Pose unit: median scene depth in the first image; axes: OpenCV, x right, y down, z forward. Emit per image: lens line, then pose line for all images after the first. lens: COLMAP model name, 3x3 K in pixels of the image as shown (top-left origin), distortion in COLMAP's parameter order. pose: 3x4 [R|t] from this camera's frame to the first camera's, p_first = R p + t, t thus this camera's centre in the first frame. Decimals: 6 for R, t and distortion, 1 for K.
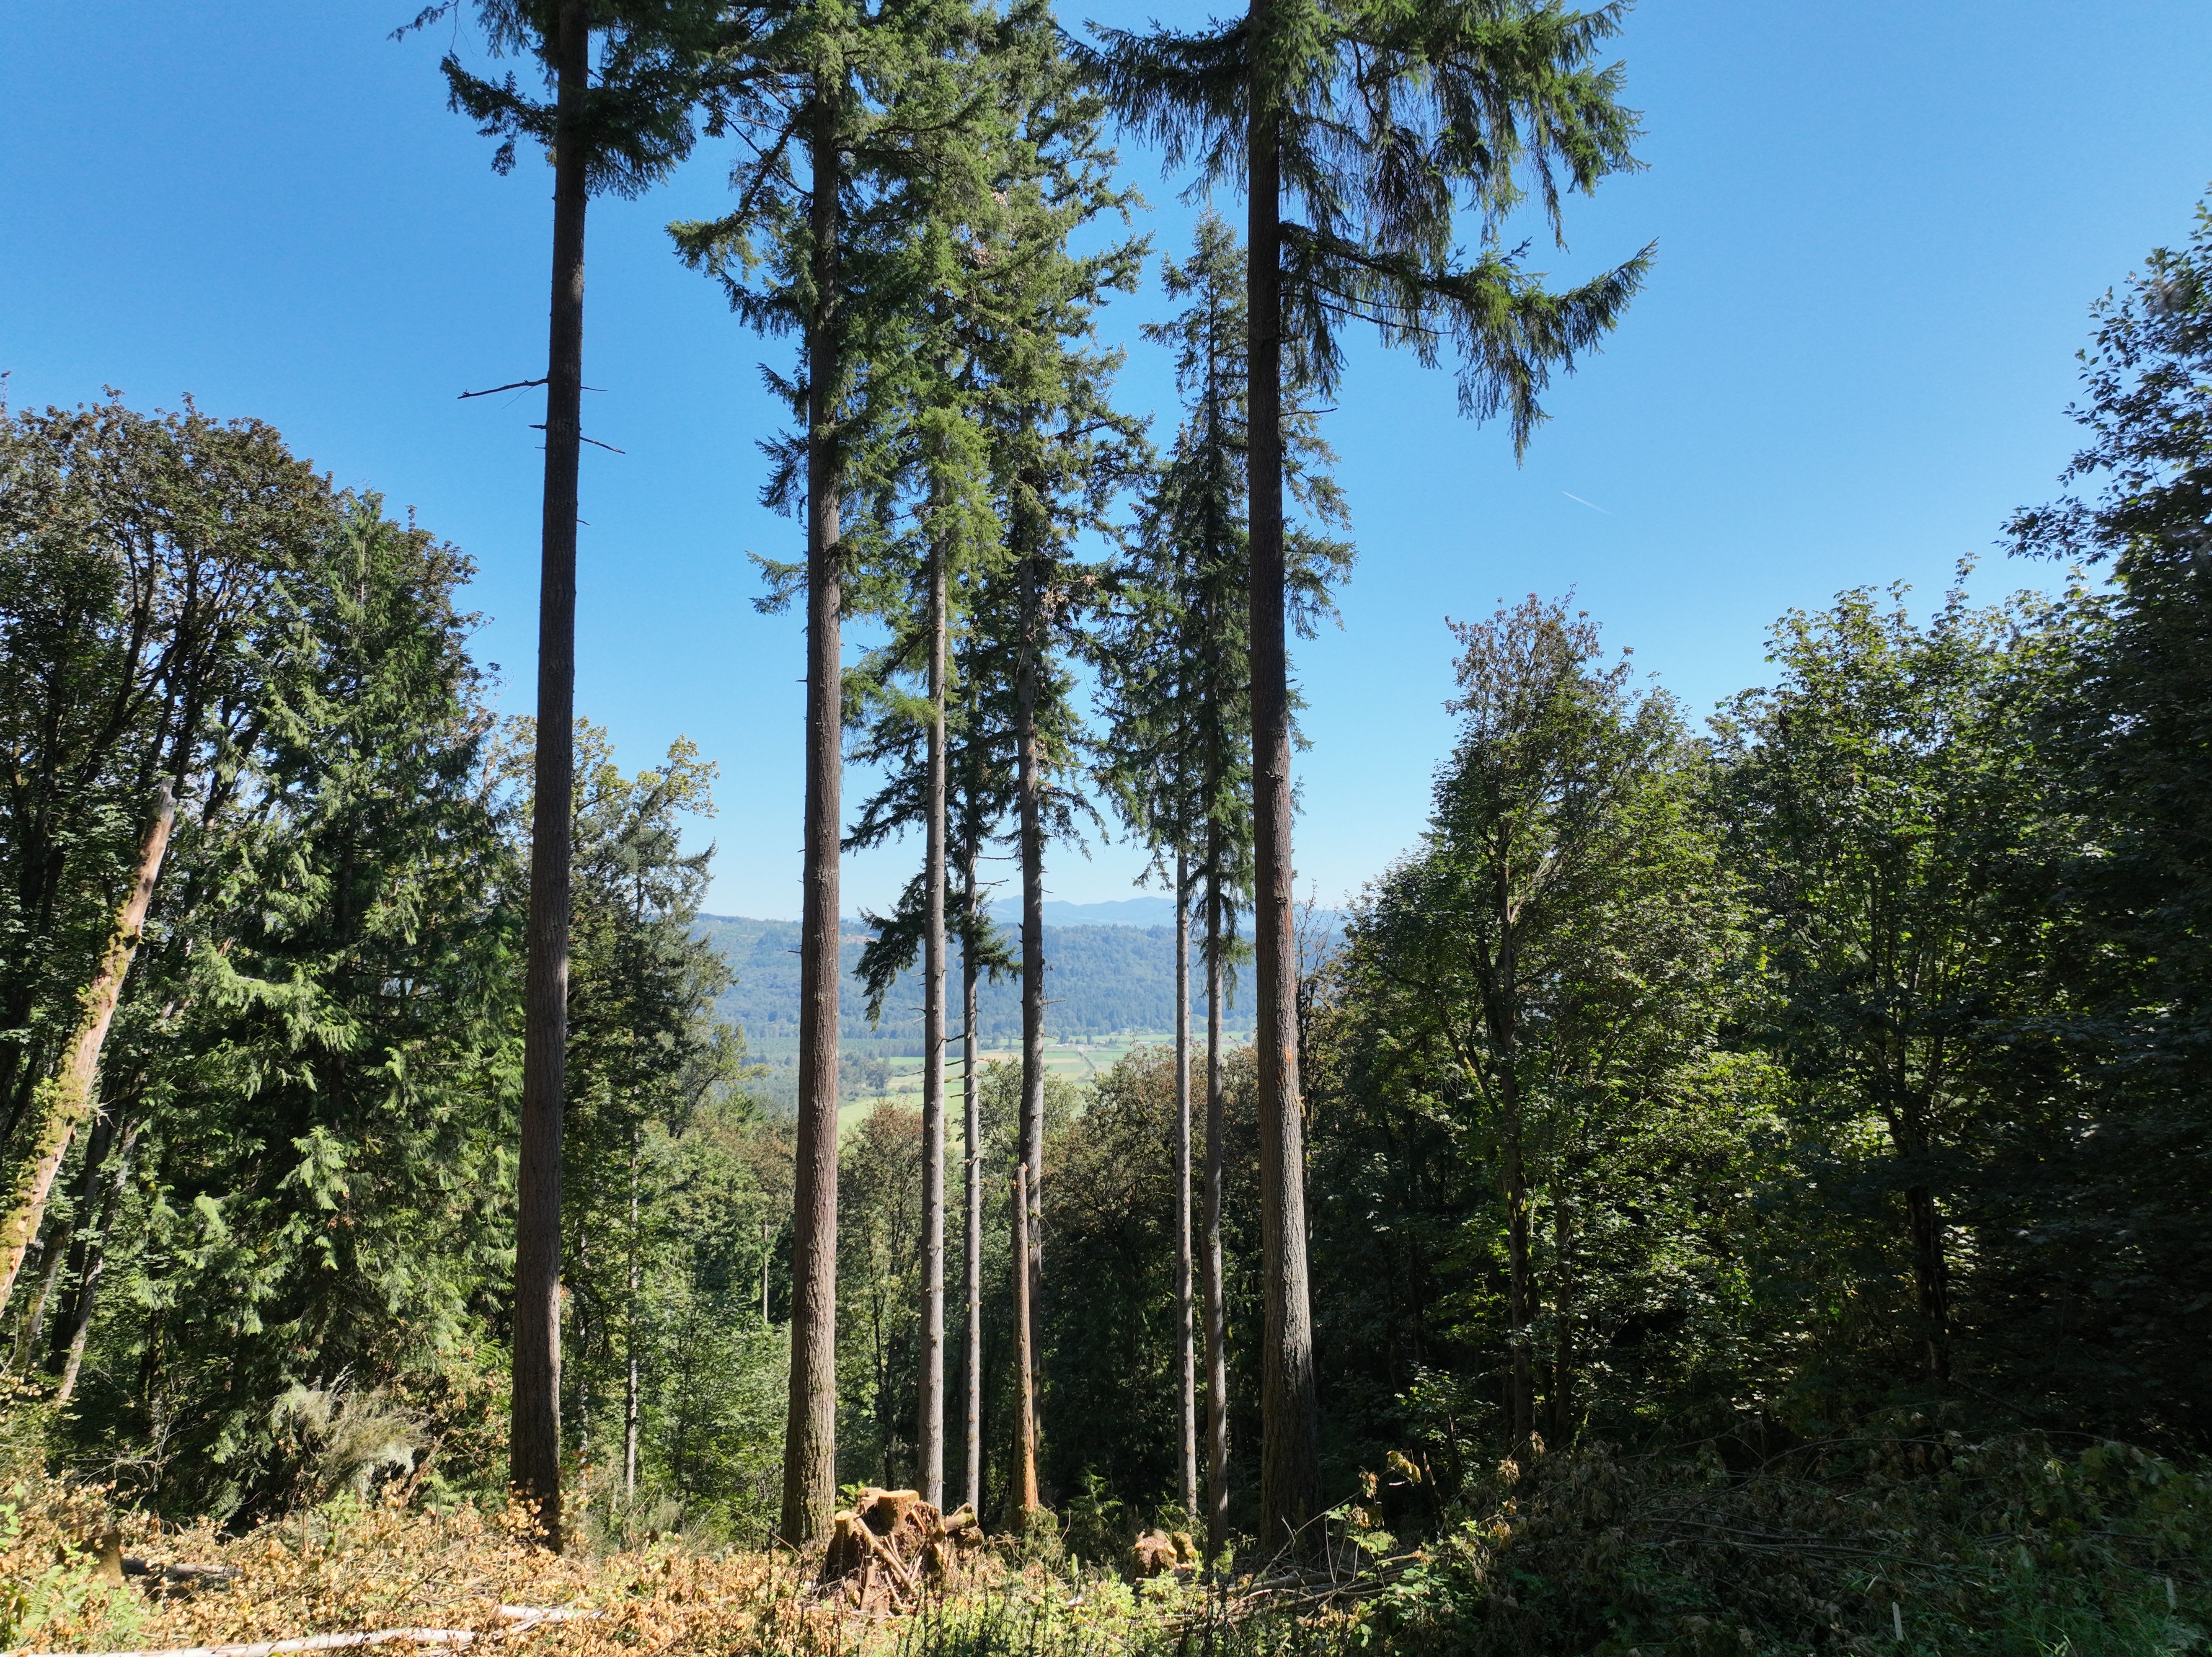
lens RADIAL K [[1557.0, 0, 1106.0], [0, 1557.0, 828.5], [0, 0, 1]] dist [-0.000385, 0.001624]
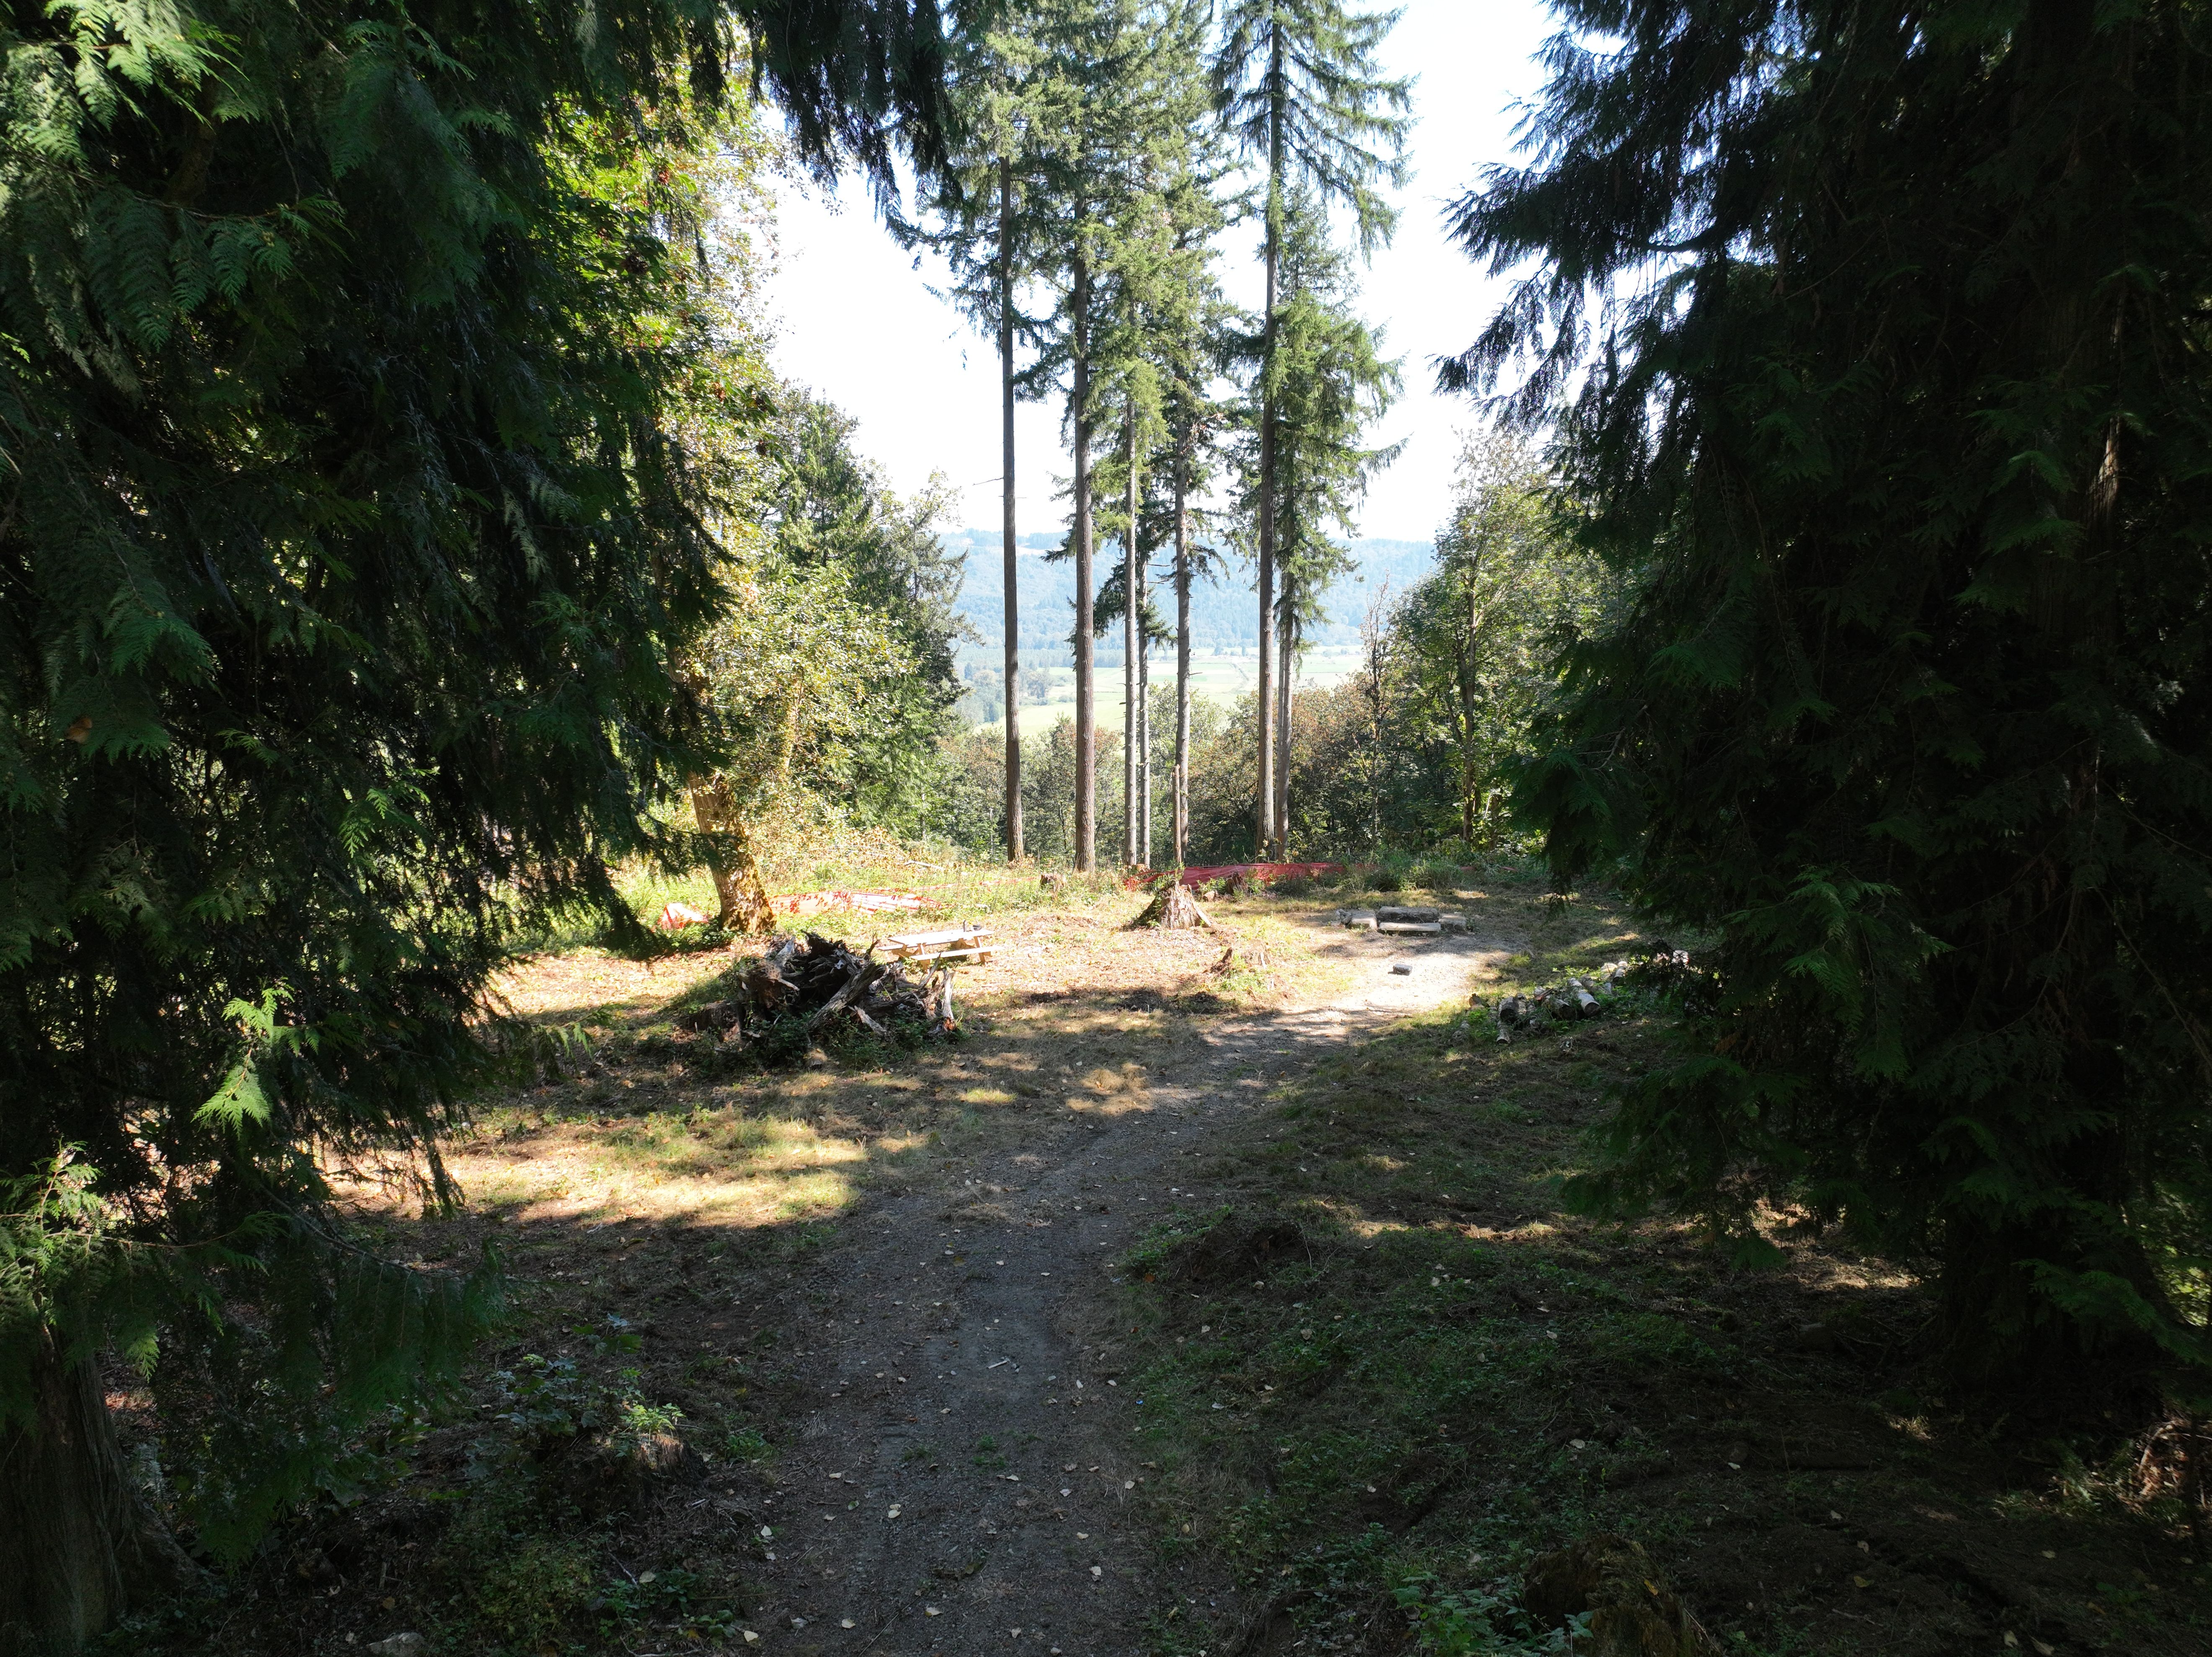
lens RADIAL K [[1552.6, 0, 1106.0], [0, 1552.6, 828.5], [0, 0, 1]] dist [-0.003616, 0.010659]
pose [[0.995062, 0.017962, -0.097613, 0.035432], [0.006703, 0.969080, 0.246654, -0.135857], [0.099025, -0.246091, 0.964175, -0.652338]]
